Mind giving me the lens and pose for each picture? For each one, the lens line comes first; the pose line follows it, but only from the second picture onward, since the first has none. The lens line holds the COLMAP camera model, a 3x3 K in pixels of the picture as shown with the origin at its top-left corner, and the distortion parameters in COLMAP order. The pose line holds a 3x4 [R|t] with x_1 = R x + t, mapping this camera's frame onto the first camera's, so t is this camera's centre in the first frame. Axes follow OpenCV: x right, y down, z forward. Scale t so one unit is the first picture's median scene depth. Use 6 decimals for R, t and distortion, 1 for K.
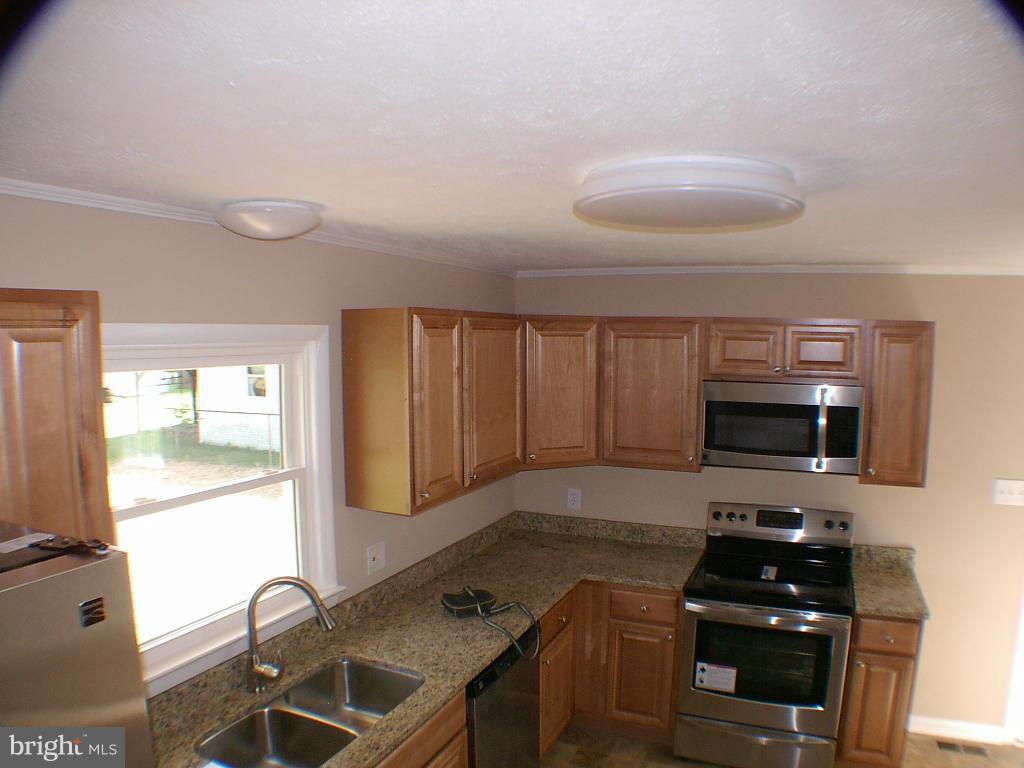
lens RADIAL K [[706.7, 0, 526.8], [0, 706.7, 414.3], [0, 0, 1]] dist [-0.235700, 0.095688]
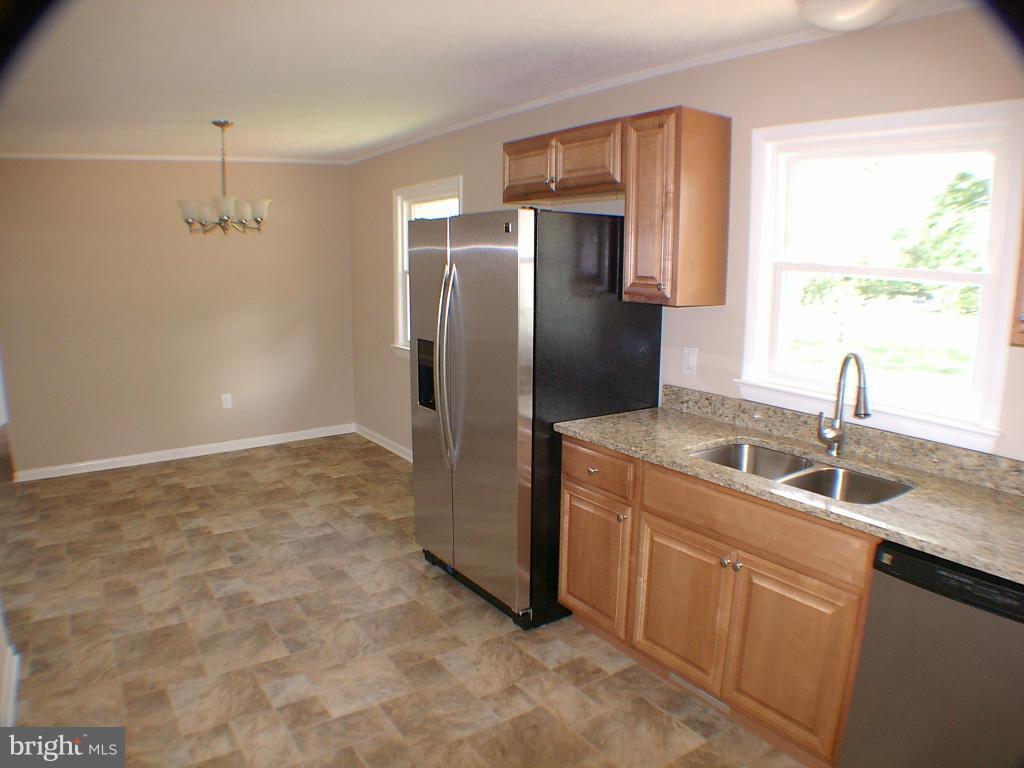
lens RADIAL K [[706.7, 0, 526.8], [0, 706.7, 414.3], [0, 0, 1]] dist [-0.235700, 0.095688]
pose [[-0.514556, 0.175799, -0.839242, 0.592276], [-0.106593, 0.958050, 0.266040, 0.086172], [0.850806, 0.226350, -0.474232, 0.822489]]
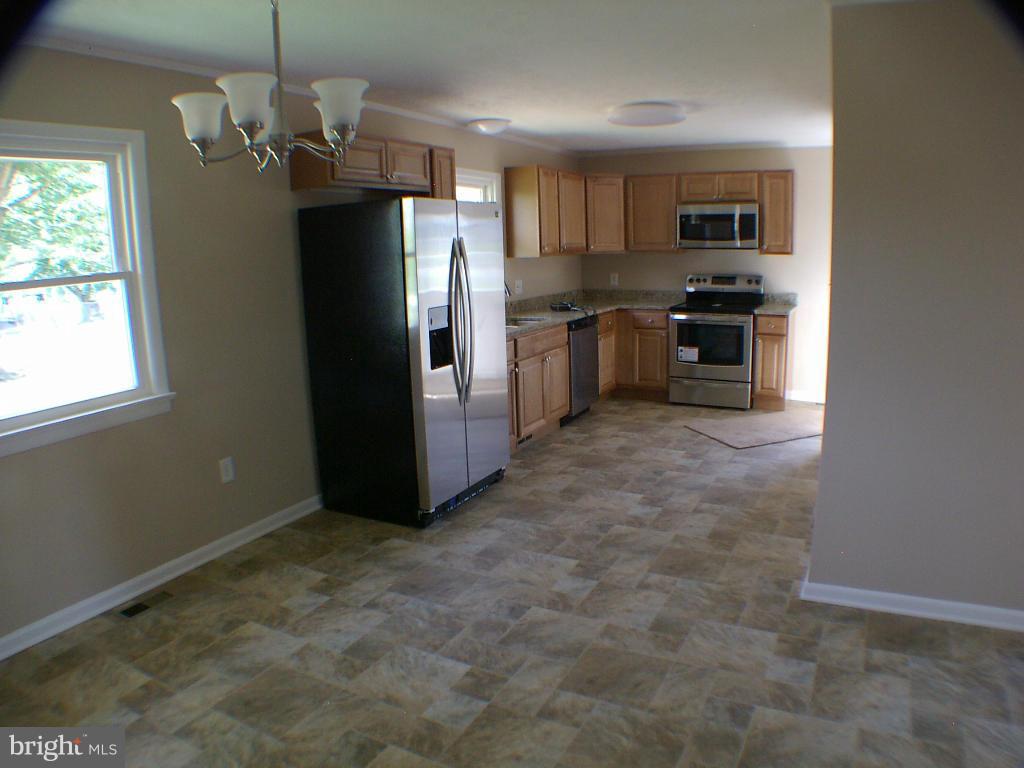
lens RADIAL K [[706.7, 0, 526.8], [0, 706.7, 414.3], [0, 0, 1]] dist [-0.235700, 0.095688]
pose [[0.997711, -0.015871, -0.065739, -0.062240], [0.024187, 0.991517, 0.127709, 0.327098], [0.063155, -0.129007, 0.989631, -1.170674]]
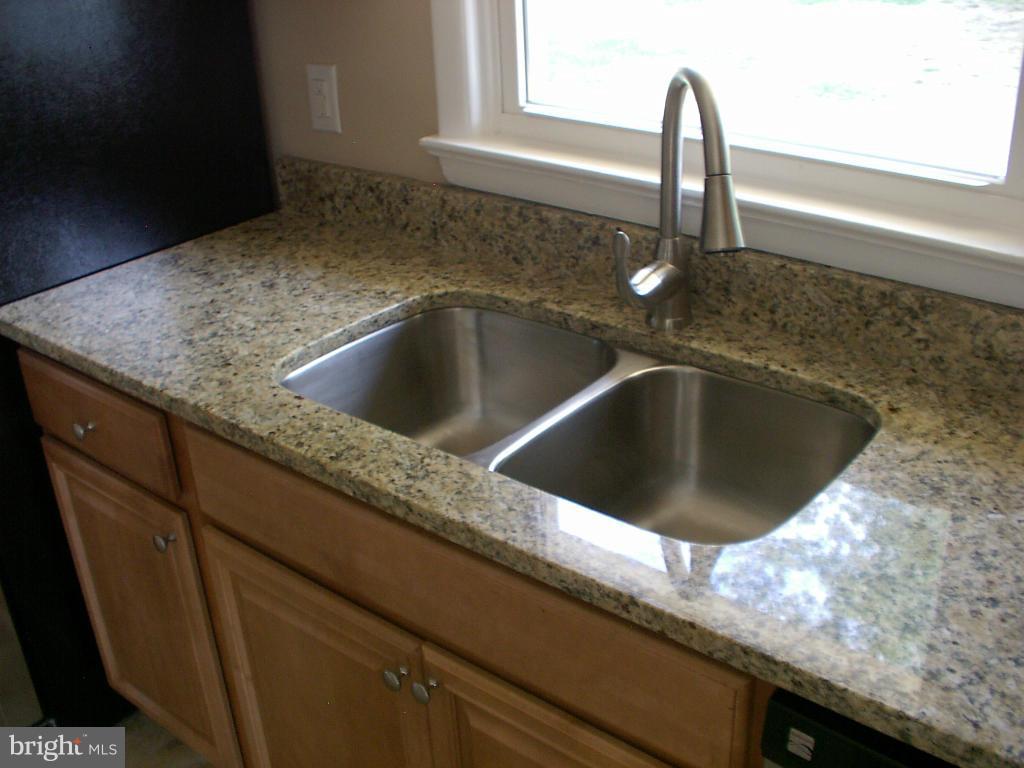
lens RADIAL K [[1122.4, 0, 543.3], [0, 1122.4, 417.0], [0, 0, 1]] dist [-0.153318, 0.013318]
pose [[-0.257415, 0.457148, -0.851325, 0.207200], [-0.073168, 0.869264, 0.488904, 0.088531], [0.963527, 0.188140, -0.190313, 0.816433]]
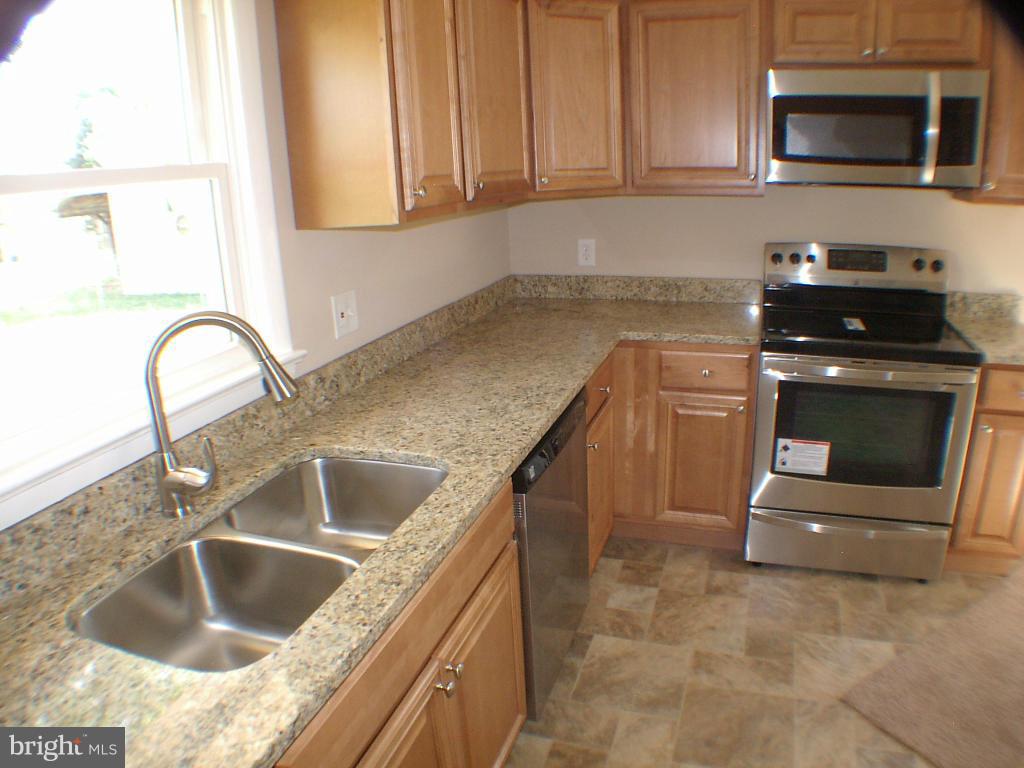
lens RADIAL K [[706.7, 0, 526.8], [0, 706.7, 414.3], [0, 0, 1]] dist [-0.235700, 0.095688]
pose [[0.994491, -0.074346, 0.073891, -0.099662], [0.055237, 0.970818, 0.233370, 0.157963], [-0.089085, -0.228003, 0.969577, 0.305933]]
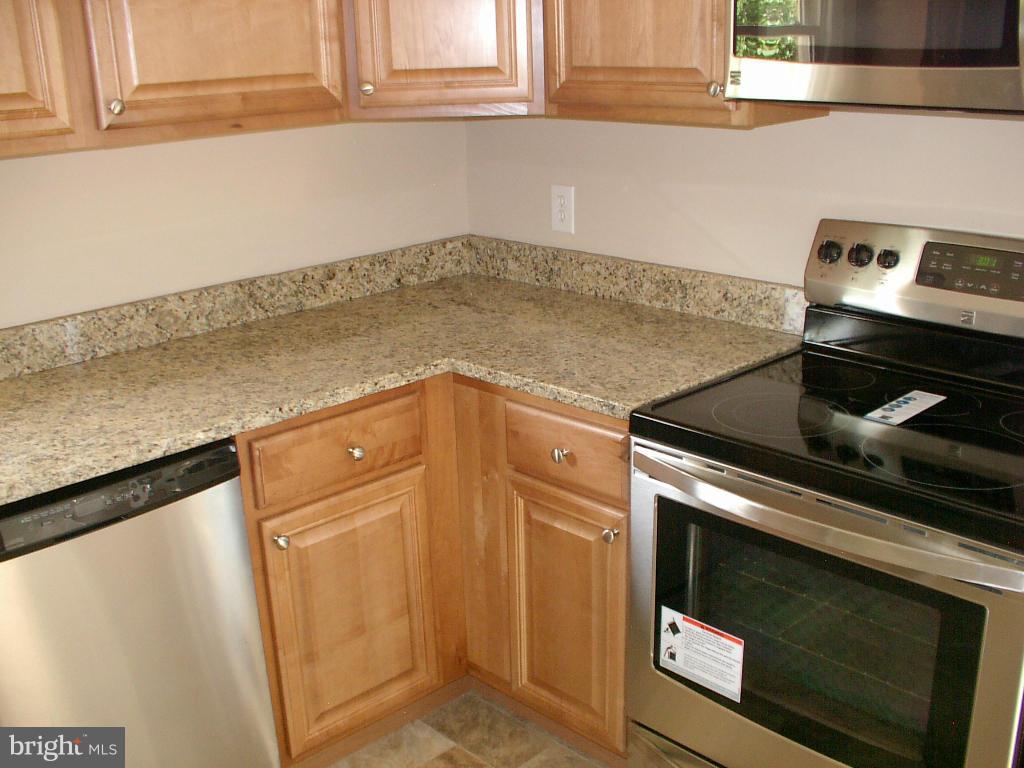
lens RADIAL K [[1122.4, 0, 543.3], [0, 1122.4, 417.0], [0, 0, 1]] dist [-0.153318, 0.013318]
pose [[0.932461, 0.094972, -0.348563, 0.452369], [-0.013329, 0.973215, 0.229512, 0.122930], [0.361023, -0.209365, 0.908751, 0.453026]]
